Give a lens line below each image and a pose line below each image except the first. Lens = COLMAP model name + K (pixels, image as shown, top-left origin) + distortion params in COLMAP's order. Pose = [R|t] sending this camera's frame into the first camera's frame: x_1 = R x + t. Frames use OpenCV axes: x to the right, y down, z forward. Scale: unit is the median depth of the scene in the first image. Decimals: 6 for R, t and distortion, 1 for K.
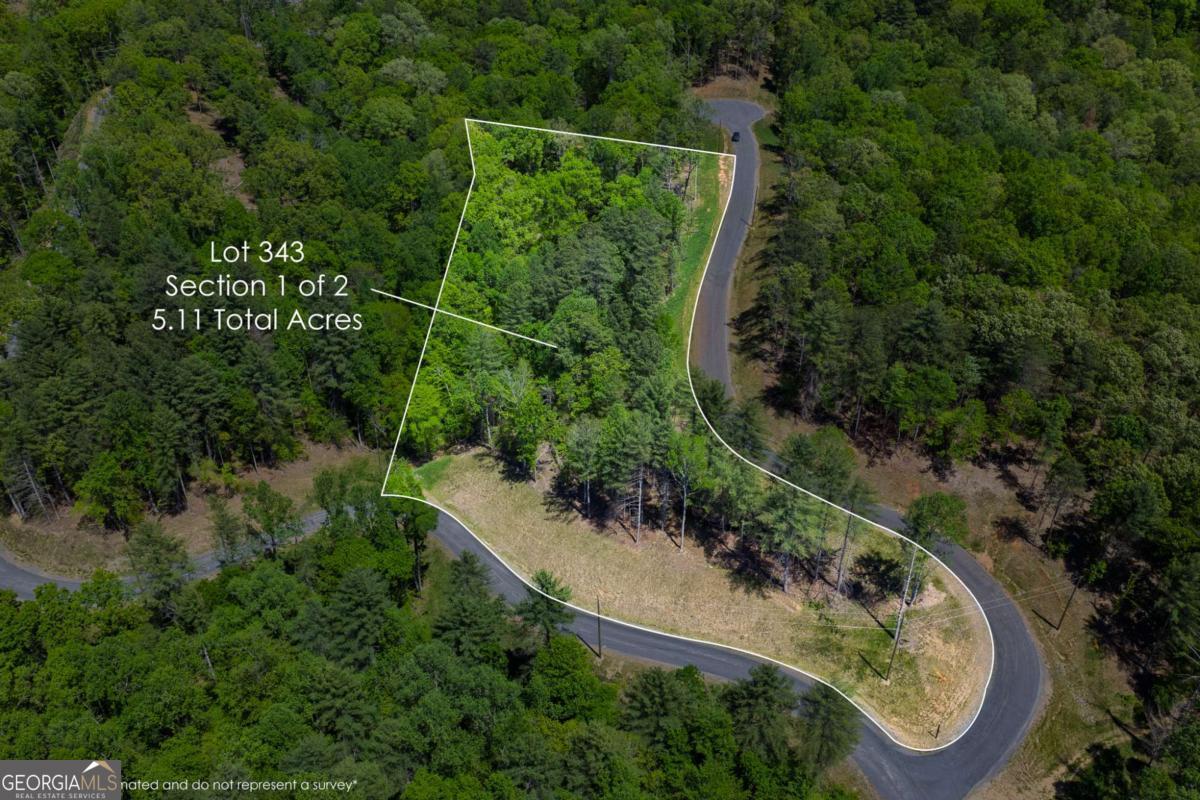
lens RADIAL K [[949.4, 0, 600.0], [0, 949.4, 400.0], [0, 0, 1]] dist [0.000658, 0.000624]
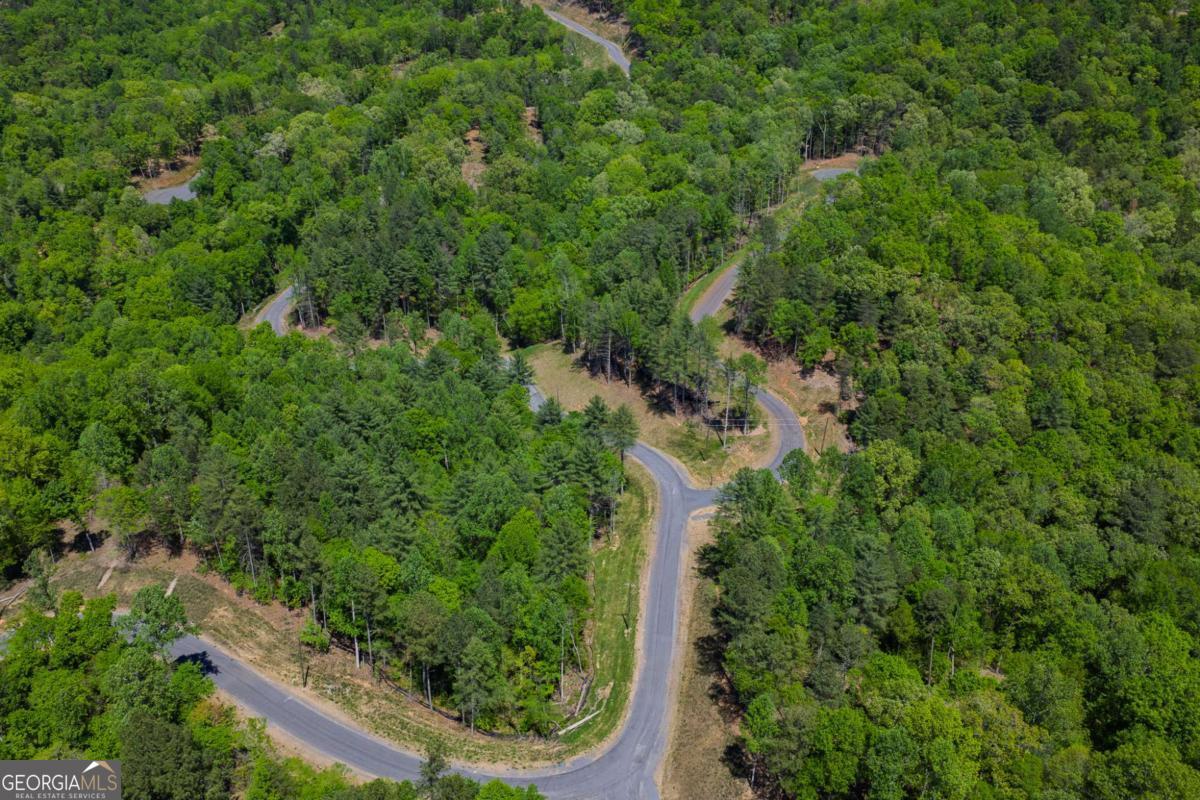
lens RADIAL K [[949.4, 0, 600.0], [0, 949.4, 400.0], [0, 0, 1]] dist [0.000658, 0.000624]
pose [[0.931751, 0.171526, -0.320031, 0.518701], [-0.204853, 0.976045, -0.073288, 0.279864], [0.299794, 0.133845, 0.944568, -0.512496]]
